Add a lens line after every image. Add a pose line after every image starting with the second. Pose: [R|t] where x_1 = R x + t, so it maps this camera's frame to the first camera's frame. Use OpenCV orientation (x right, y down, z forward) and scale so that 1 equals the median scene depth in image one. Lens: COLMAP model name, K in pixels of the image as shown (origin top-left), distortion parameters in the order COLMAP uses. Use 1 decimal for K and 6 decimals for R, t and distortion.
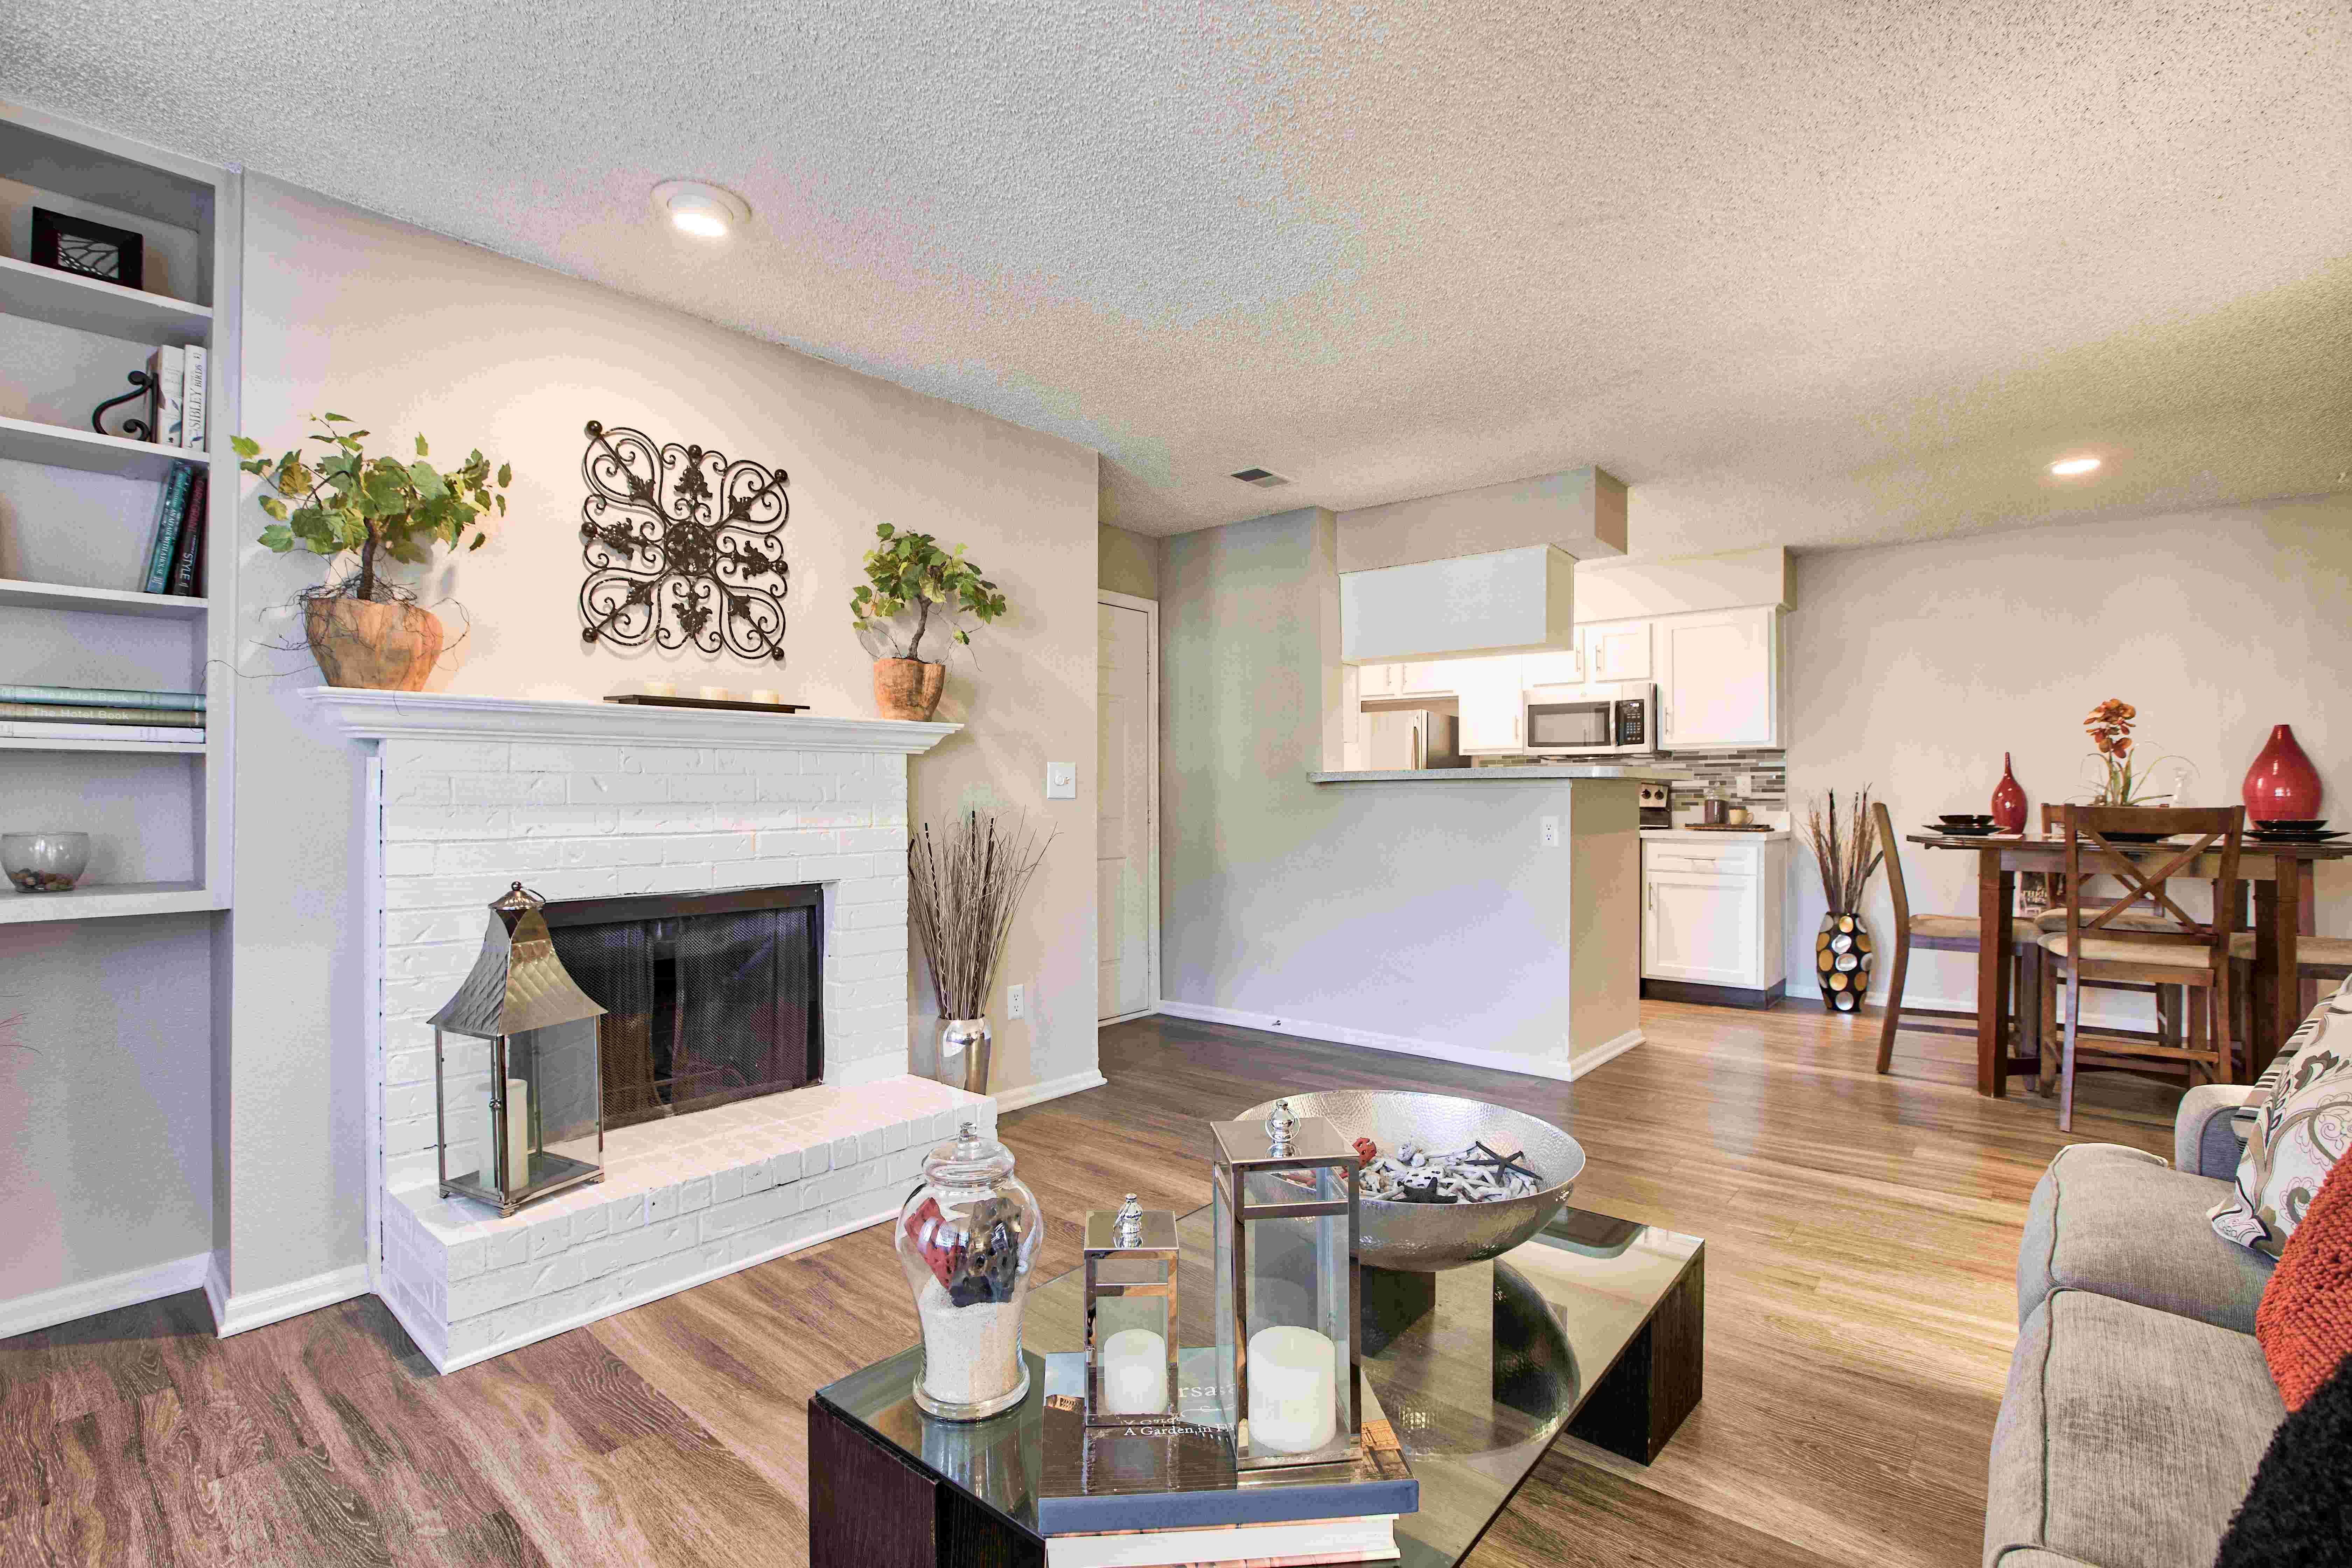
lens RADIAL K [[1067.4, 0, 1178.7], [0, 1067.4, 791.5], [0, 0, 1]] dist [-0.021845, 0.000475]
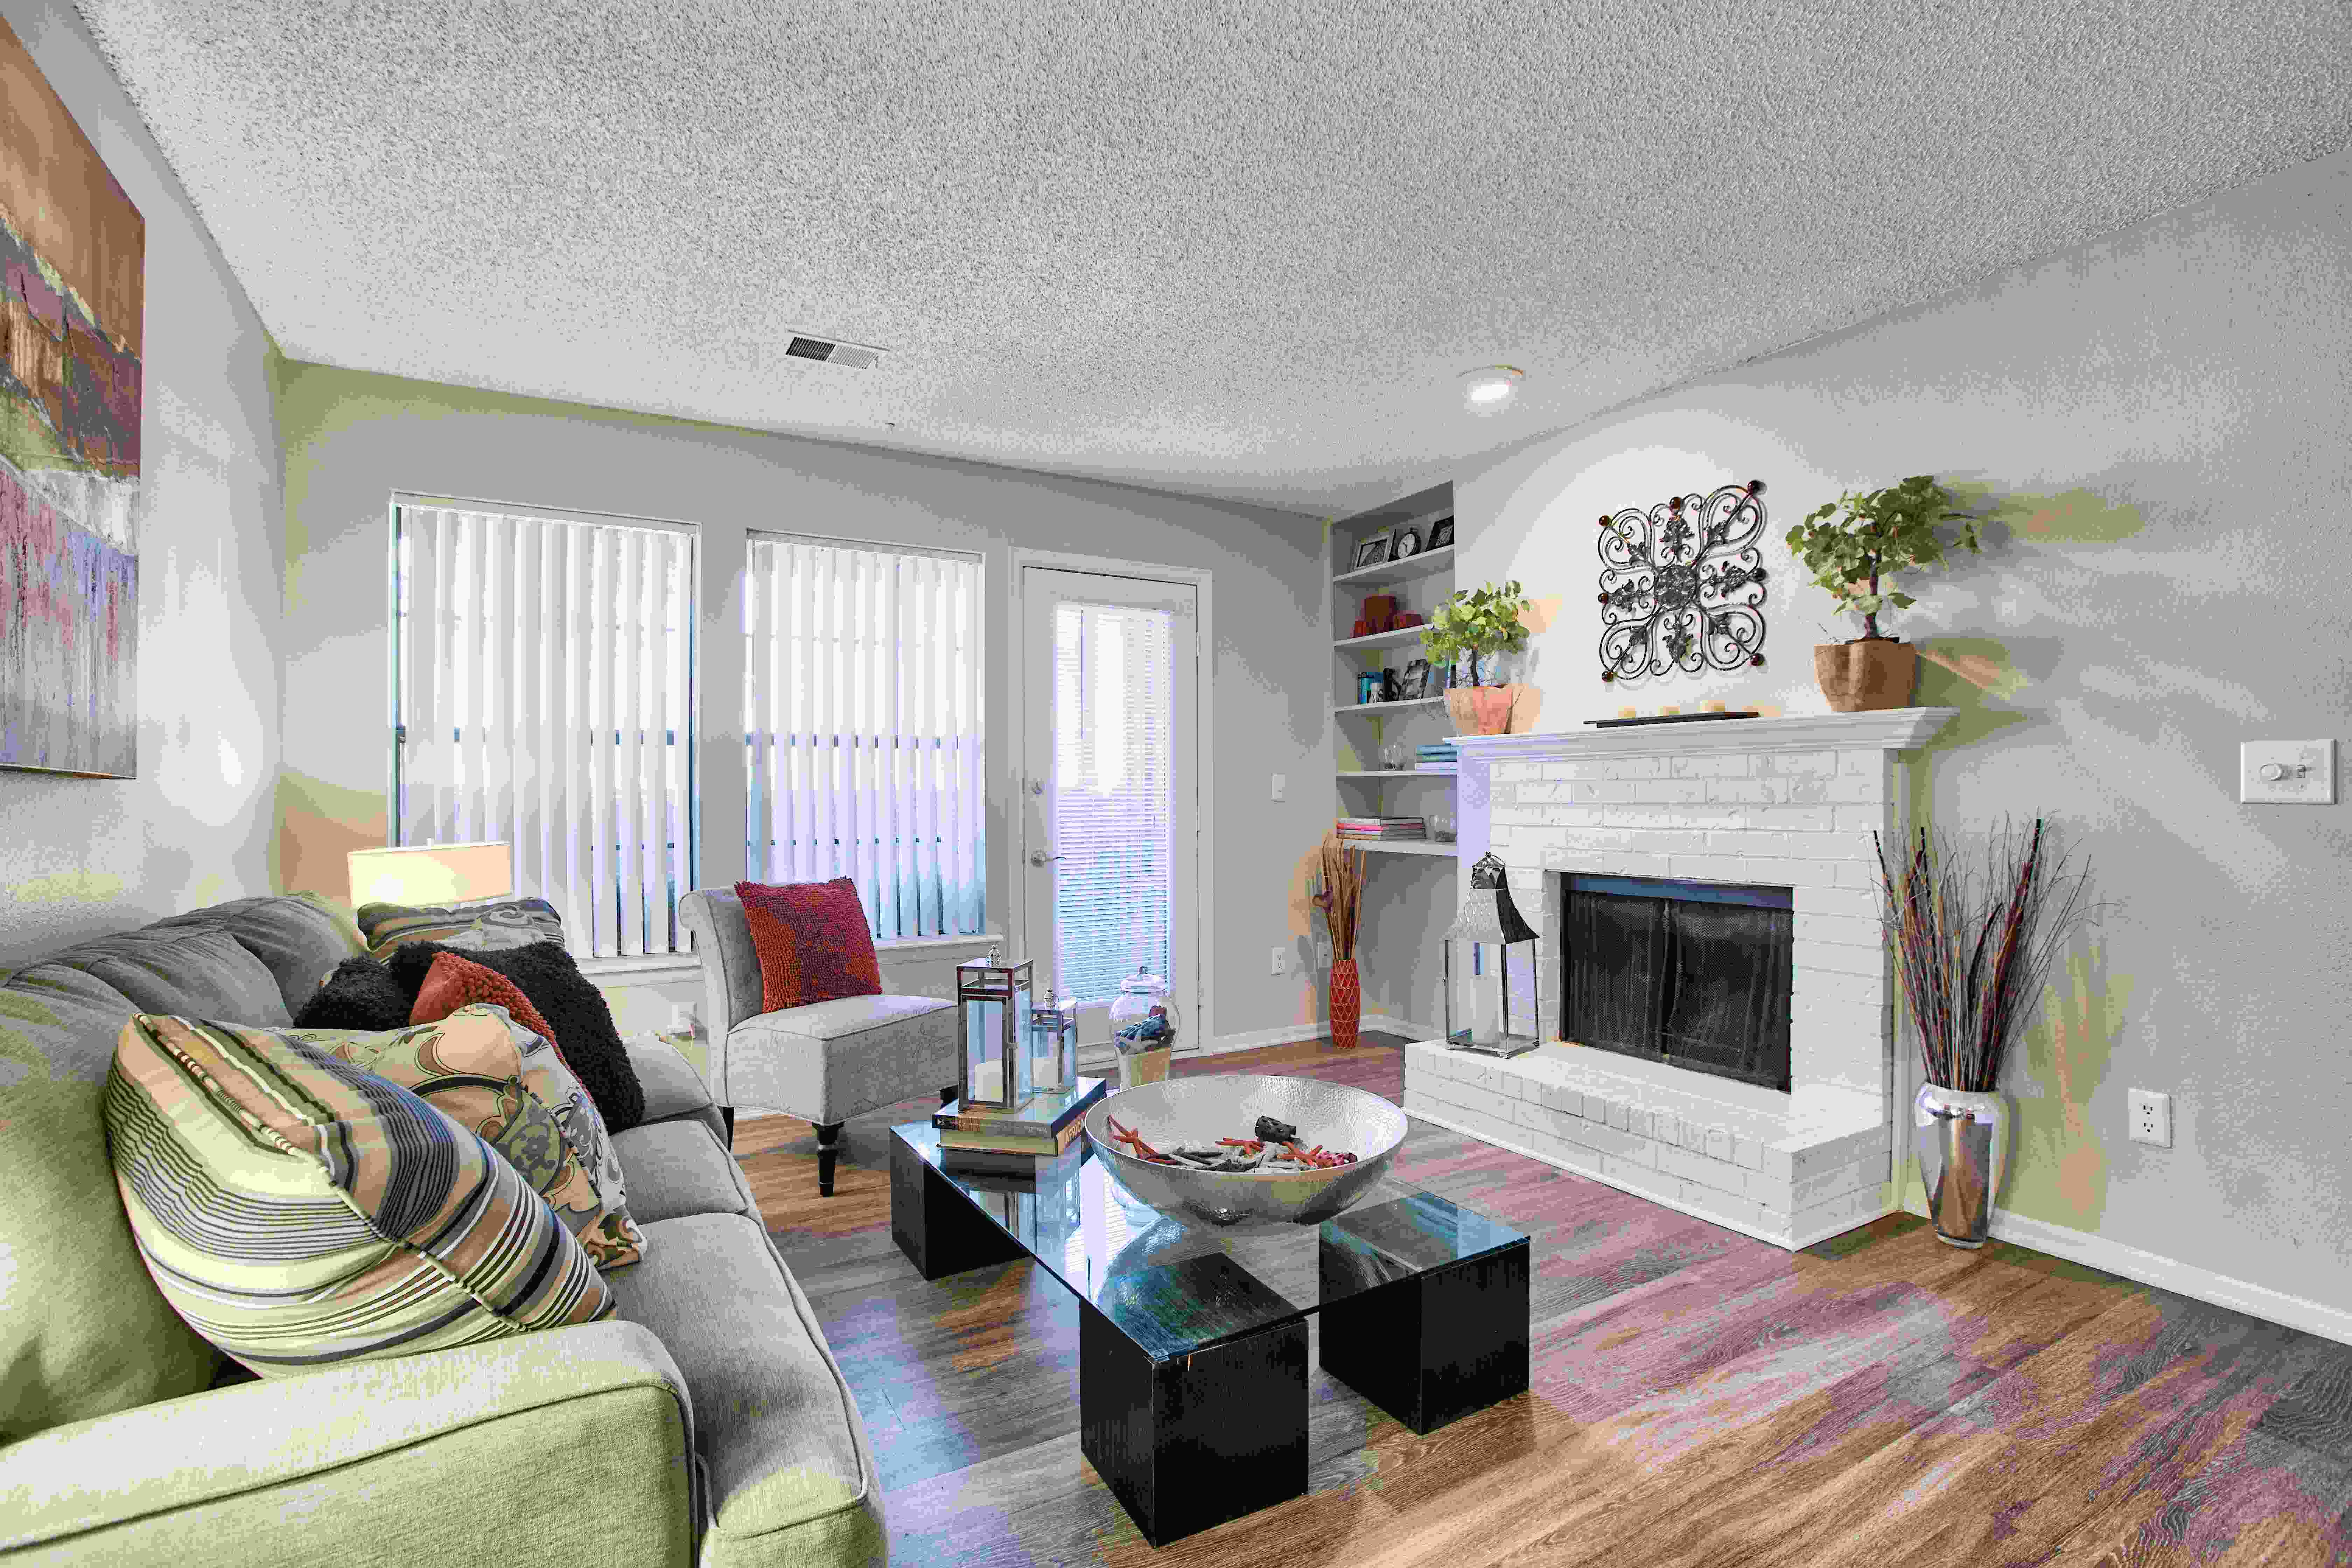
lens RADIAL K [[1067.4, 0, 1172.4], [0, 1067.4, 787.4], [0, 0, 1]] dist [-0.021845, 0.000475]
pose [[-0.302703, 0.003211, -0.953079, 0.817355], [0.010721, 0.999943, -0.000036, -0.012536], [0.953025, -0.010229, -0.302720, 0.812738]]
